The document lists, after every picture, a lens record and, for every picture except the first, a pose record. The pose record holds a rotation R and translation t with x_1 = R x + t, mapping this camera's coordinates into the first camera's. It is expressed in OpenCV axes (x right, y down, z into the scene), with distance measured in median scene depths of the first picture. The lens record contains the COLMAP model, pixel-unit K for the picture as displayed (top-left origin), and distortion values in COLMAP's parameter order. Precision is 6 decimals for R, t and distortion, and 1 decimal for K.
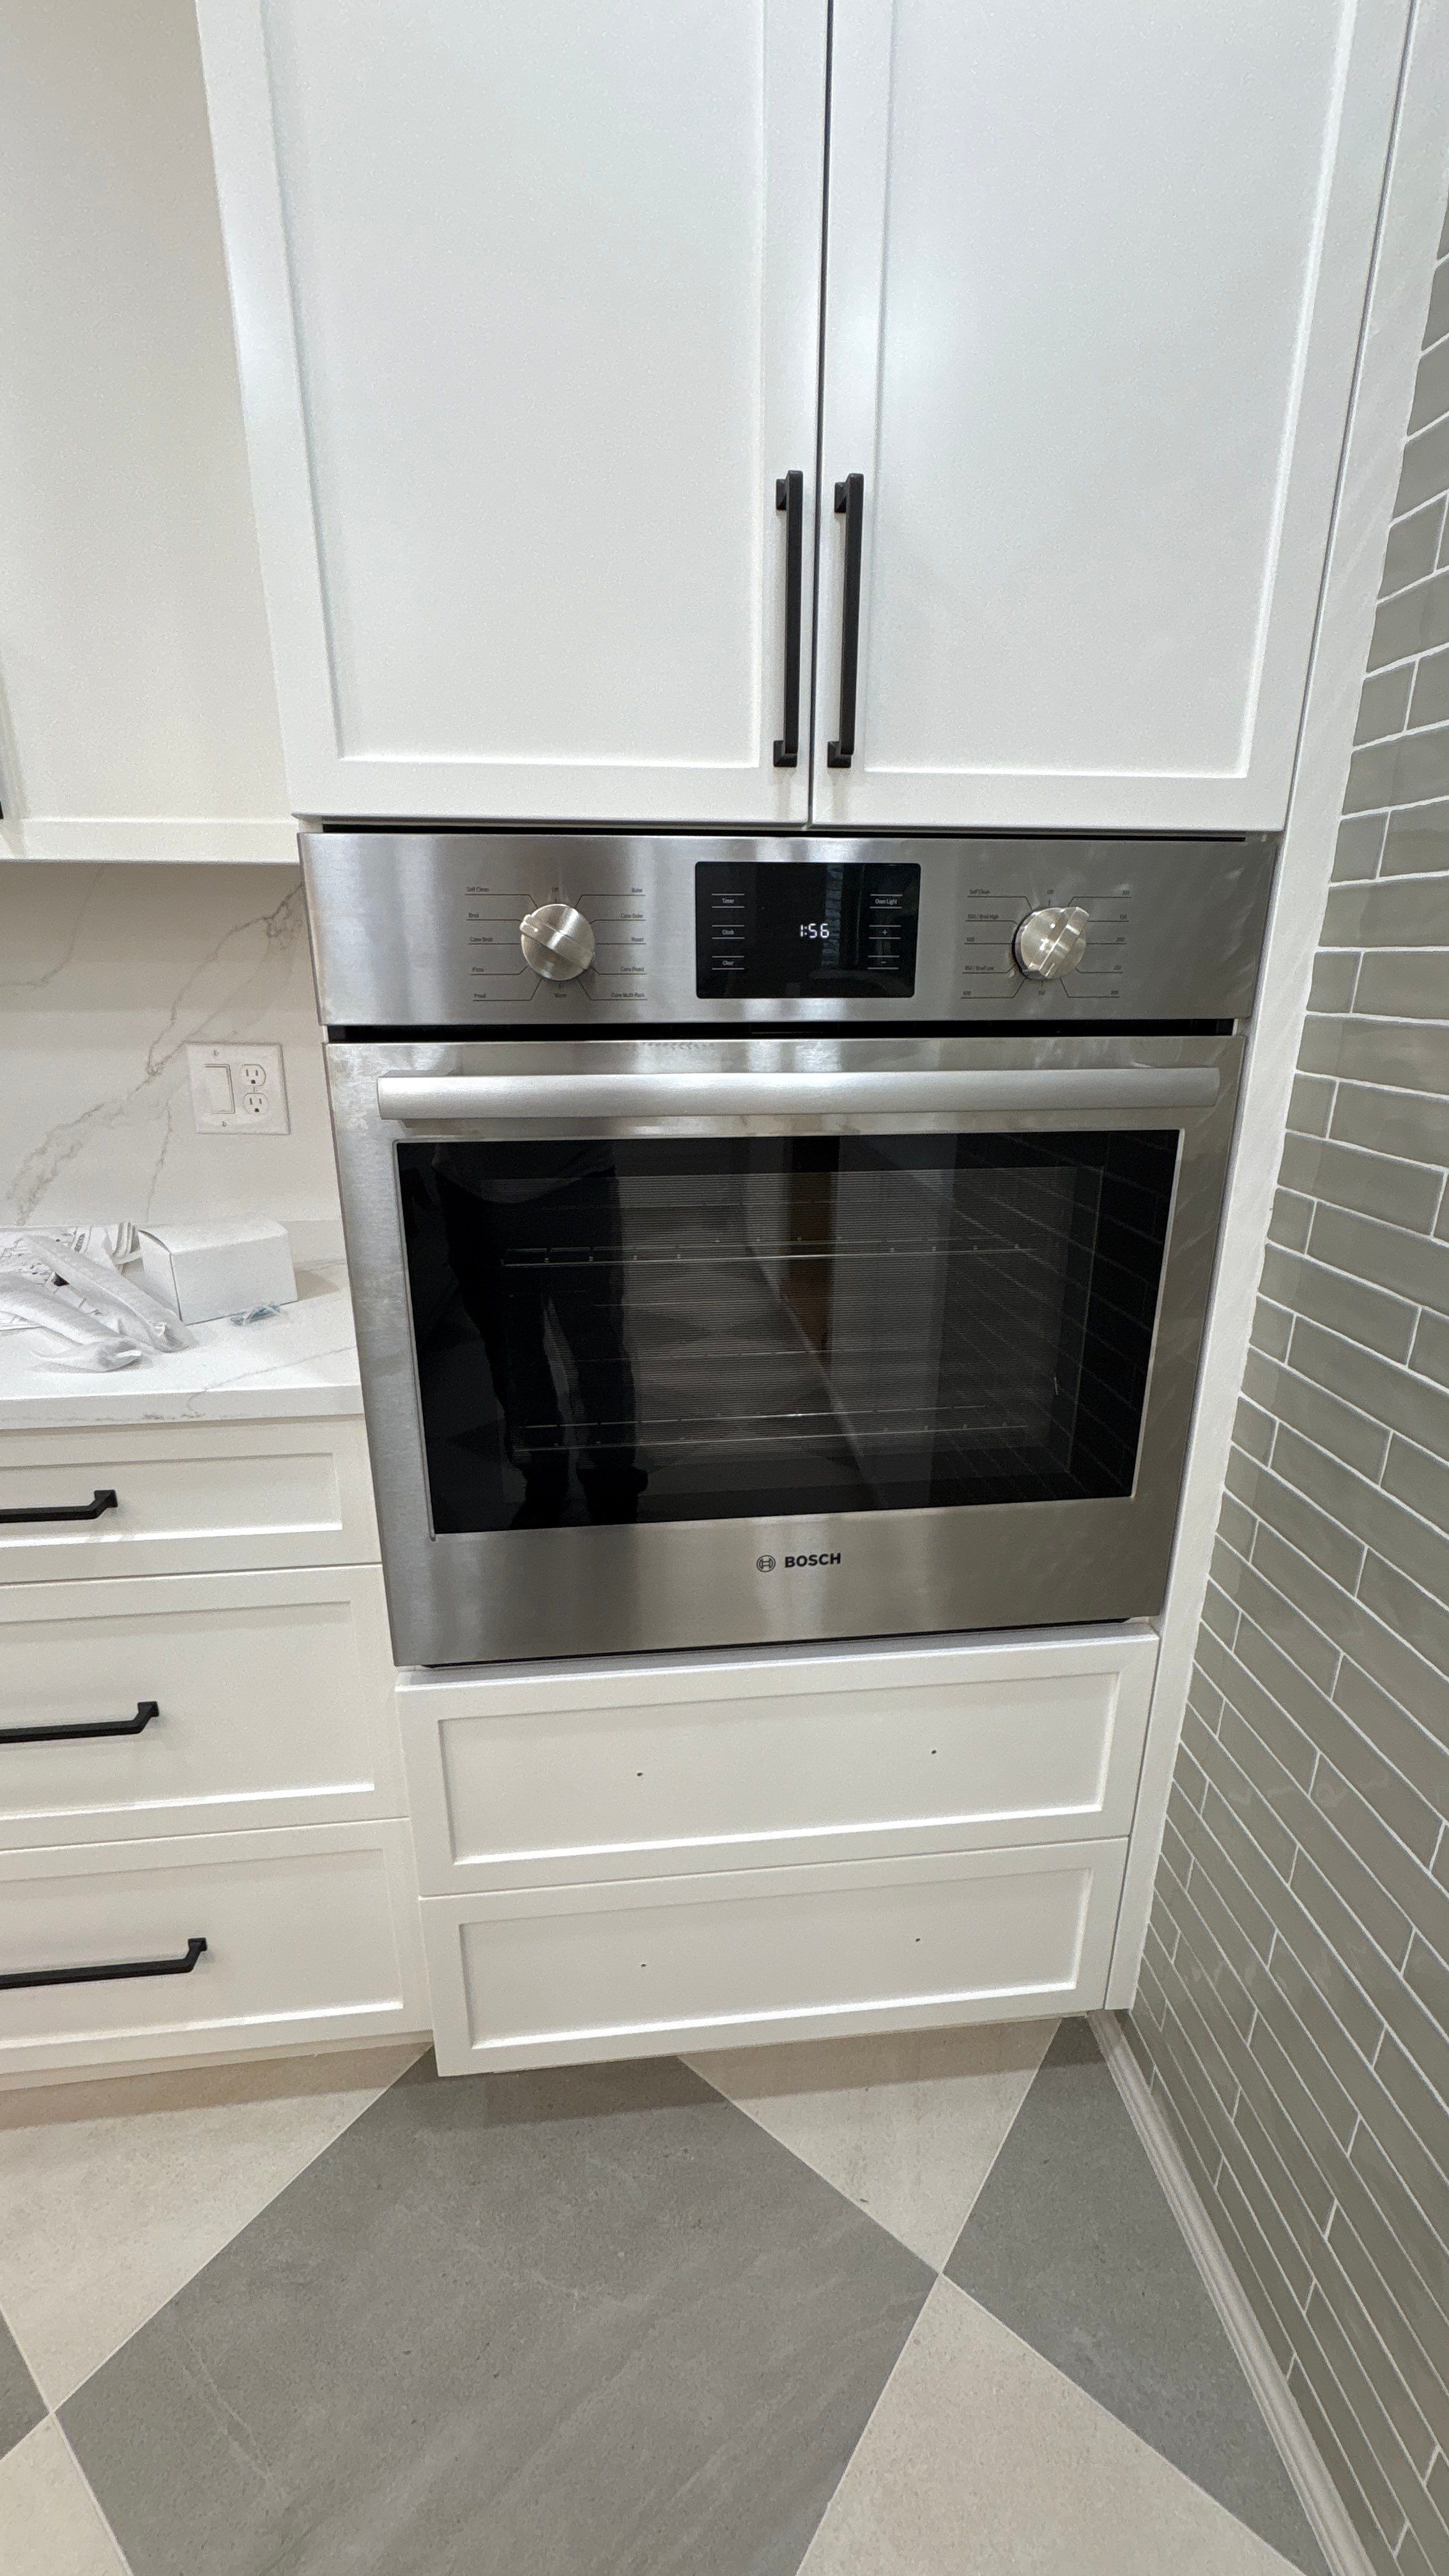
lens RADIAL K [[1090.3, 0, 724.5], [0, 1090.3, 1288.0], [0, 0, 1]] dist [-0.000289, 0.000089]
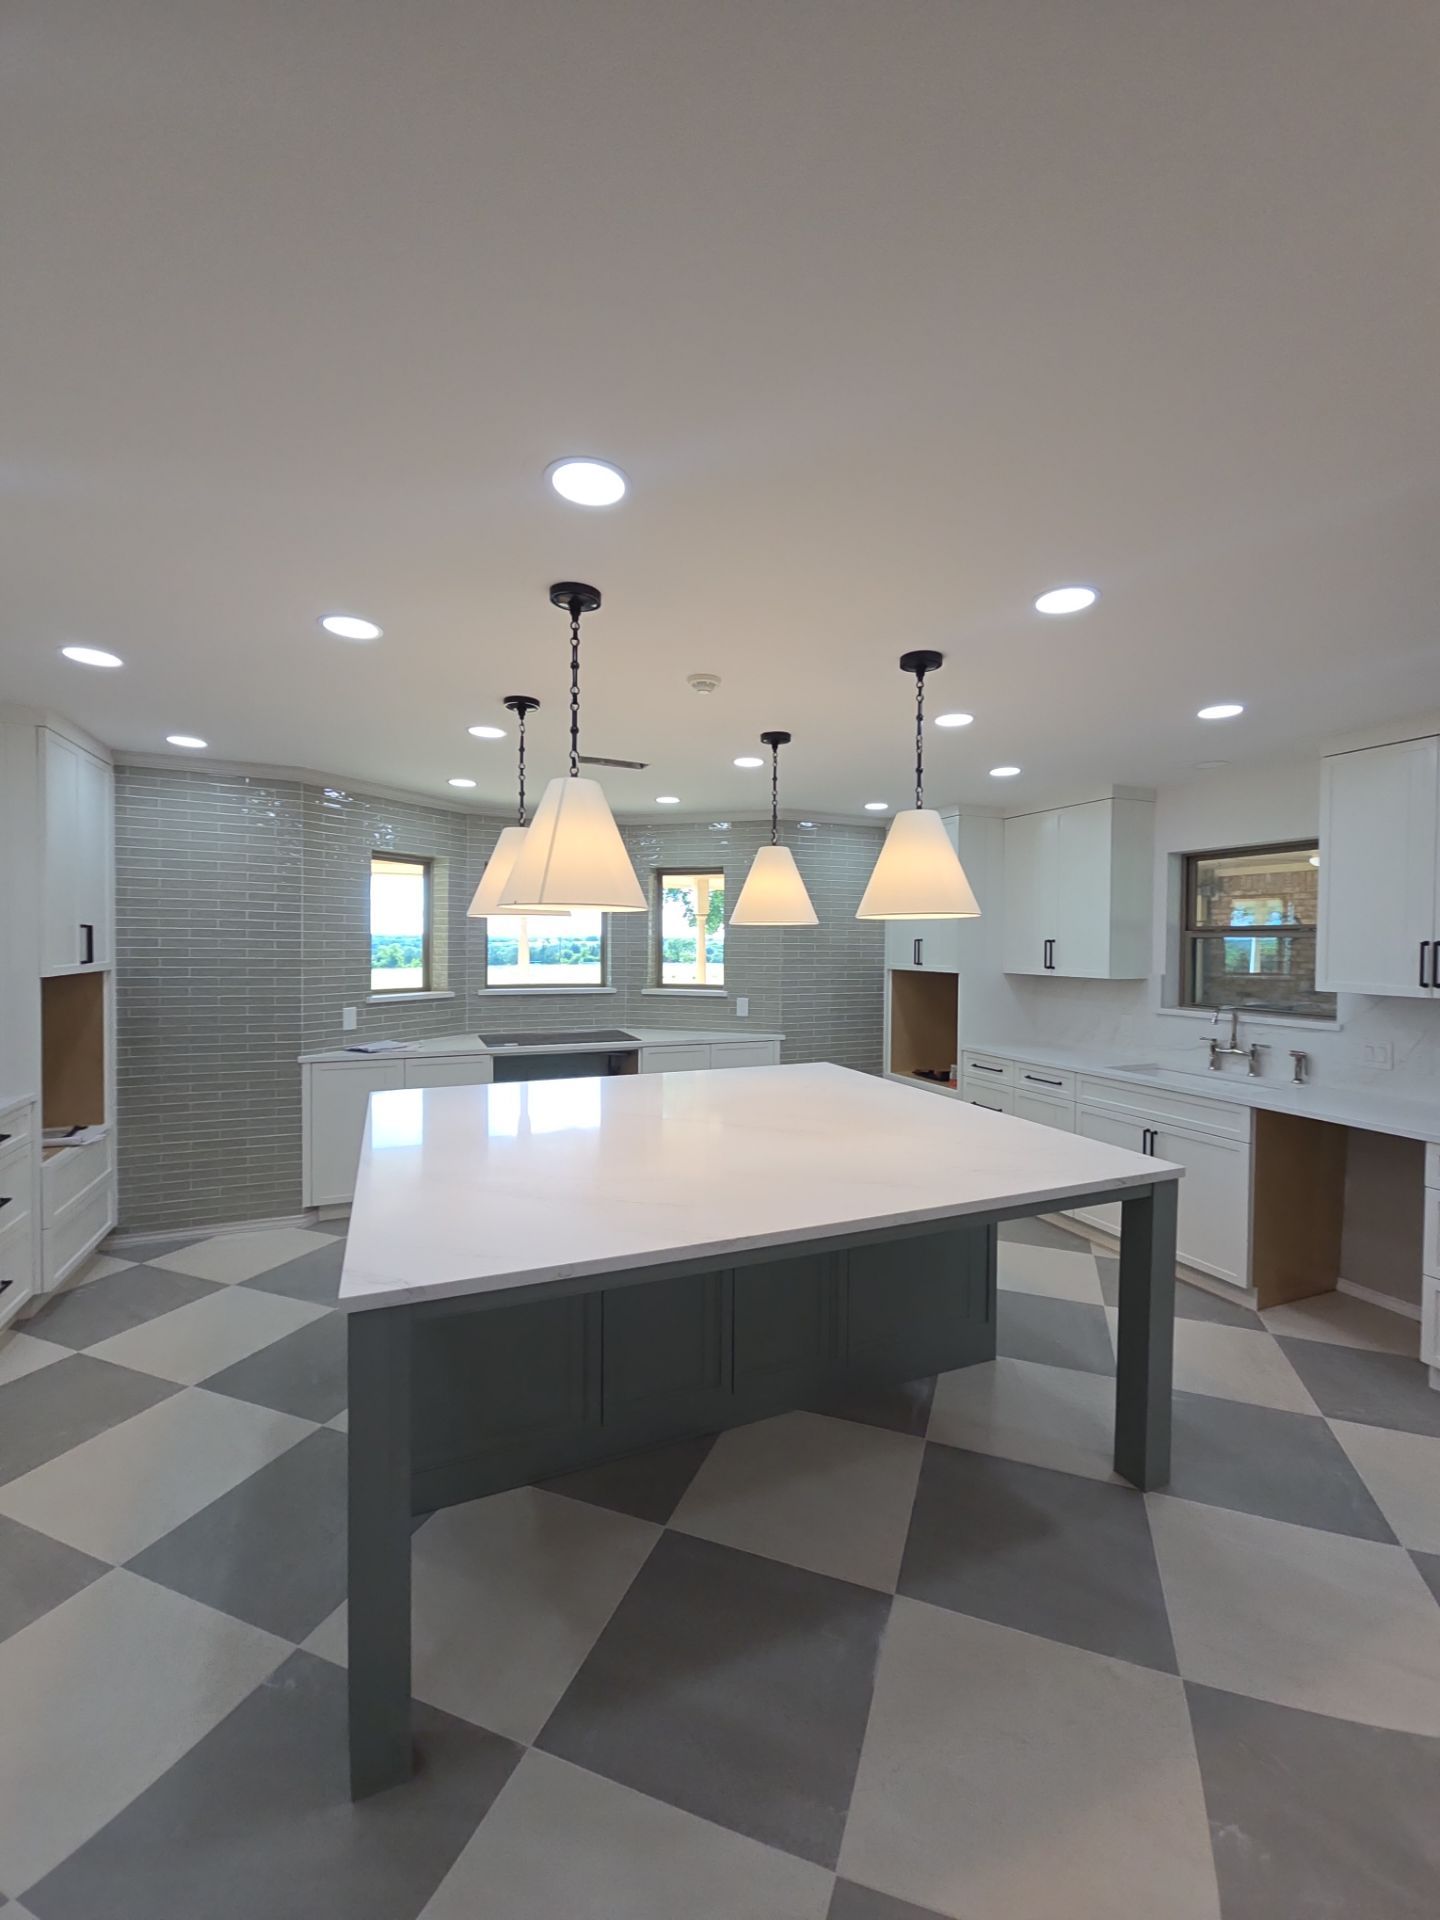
lens RADIAL K [[781.6, 0, 734.5], [0, 781.6, 957.1], [0, 0, 1]] dist [-0.000879, -0.000464]
pose [[-0.304763, -0.022410, 0.952165, -4.502600], [0.302428, 0.945708, 0.119057, 0.051053], [-0.903137, 0.324245, -0.281439, -0.922569]]
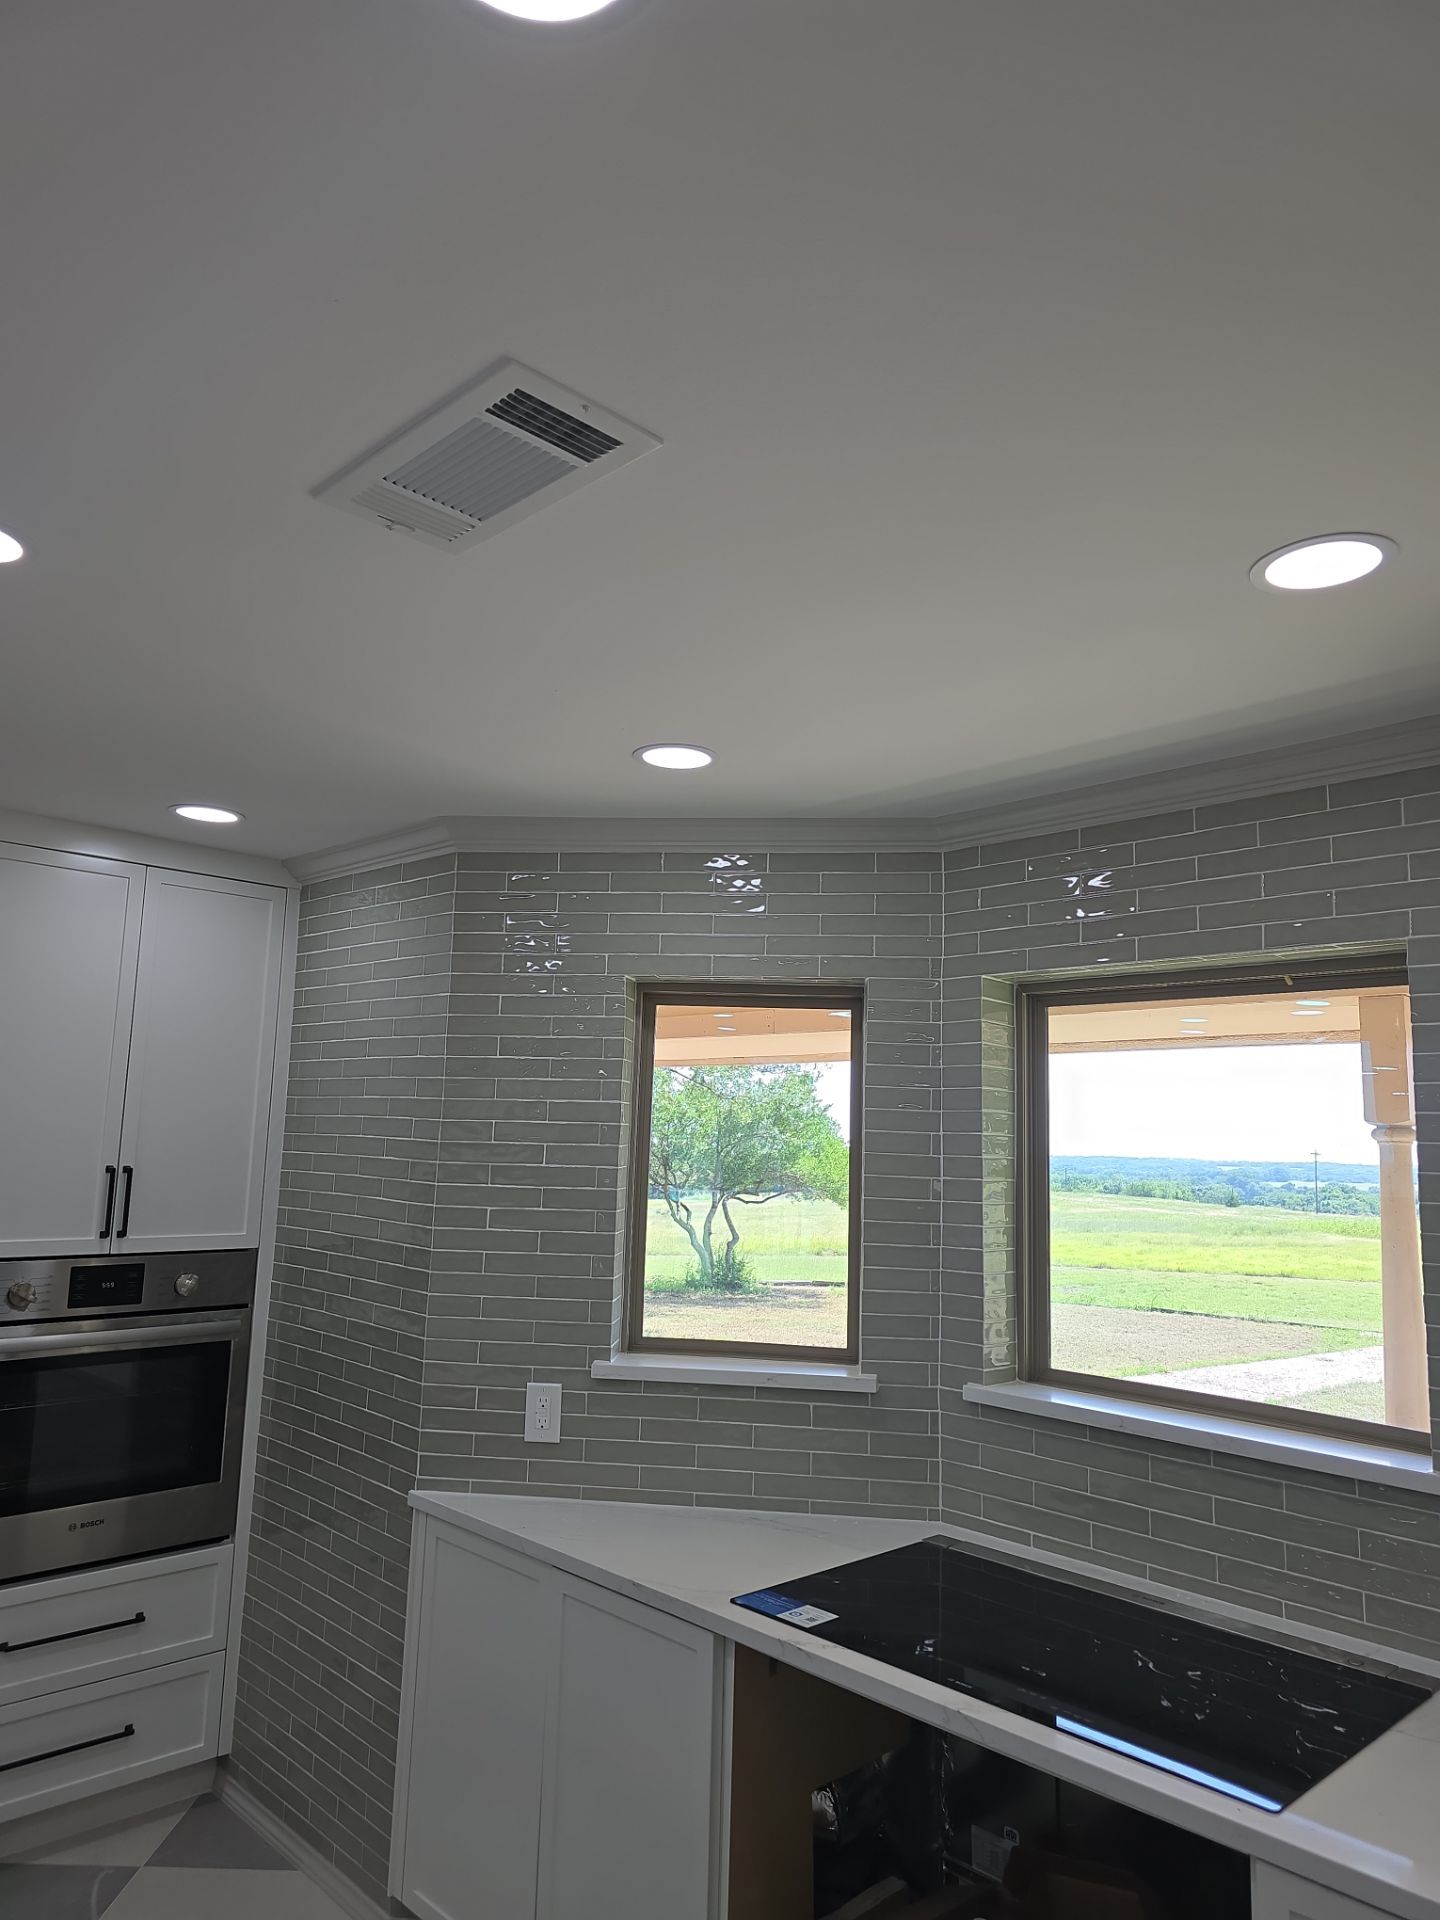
lens RADIAL K [[1292.9, 0, 753.4], [0, 1292.9, 956.7], [0, 0, 1]] dist [0.007804, -0.000443]
pose [[0.773067, 0.110969, 0.624543, -0.875189], [0.182920, 0.903754, -0.387000, 0.577213], [-0.607378, 0.413418, 0.678364, -2.915044]]
